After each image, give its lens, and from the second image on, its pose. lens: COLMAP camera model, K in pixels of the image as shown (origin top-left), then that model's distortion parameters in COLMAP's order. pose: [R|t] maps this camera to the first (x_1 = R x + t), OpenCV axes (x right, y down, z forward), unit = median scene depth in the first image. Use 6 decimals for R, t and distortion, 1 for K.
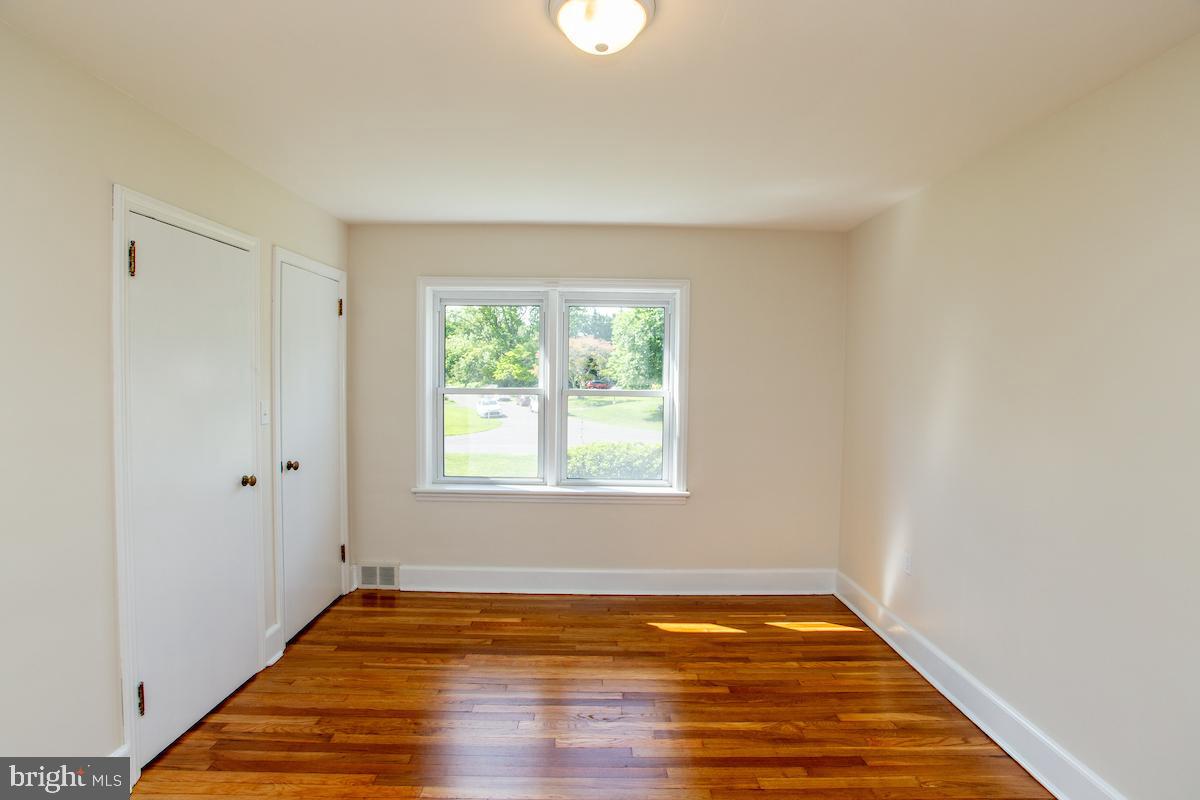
lens RADIAL K [[581.2, 0, 600.3], [0, 581.2, 400.6], [0, 0, 1]] dist [-0.053719, 0.011940]
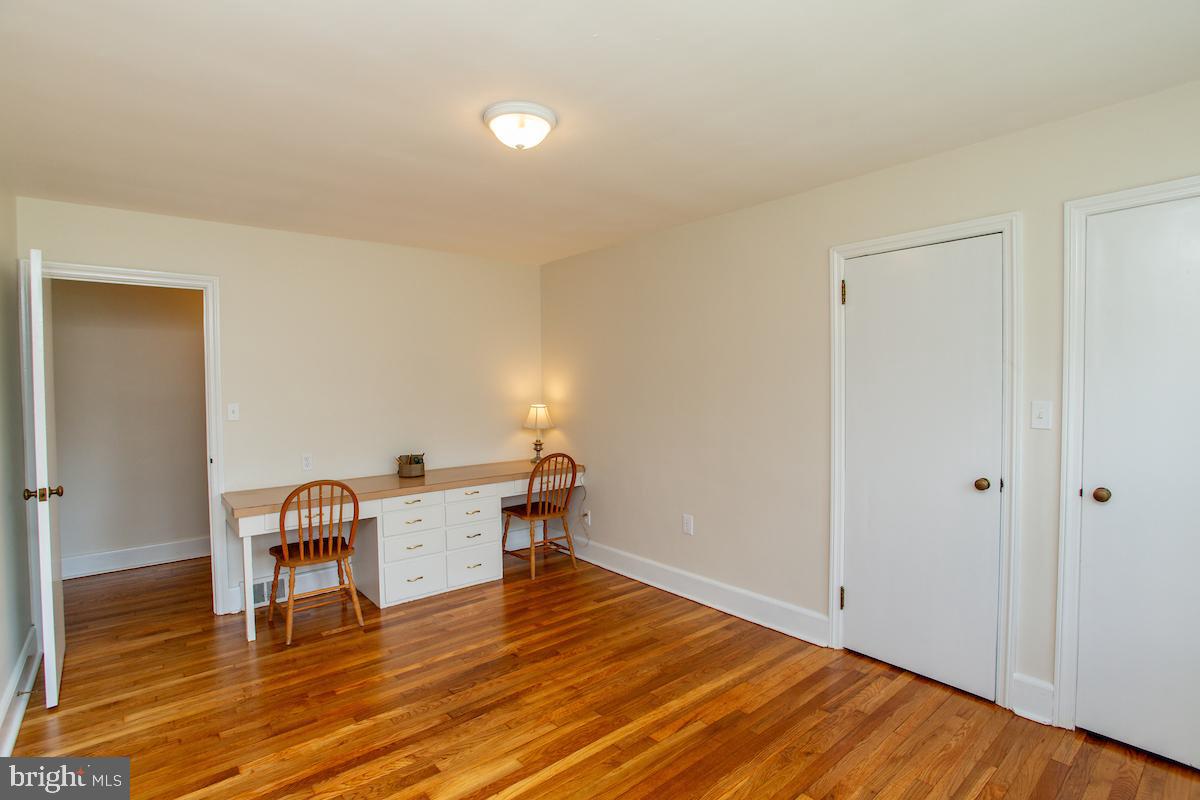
lens RADIAL K [[581.2, 0, 601.8], [0, 581.2, 395.5], [0, 0, 1]] dist [-0.053719, 0.011940]
pose [[-0.772039, 0.010540, -0.635488, 0.569347], [-0.029103, 0.998227, 0.051913, -0.042078], [0.634909, 0.058573, -0.770364, 1.659900]]
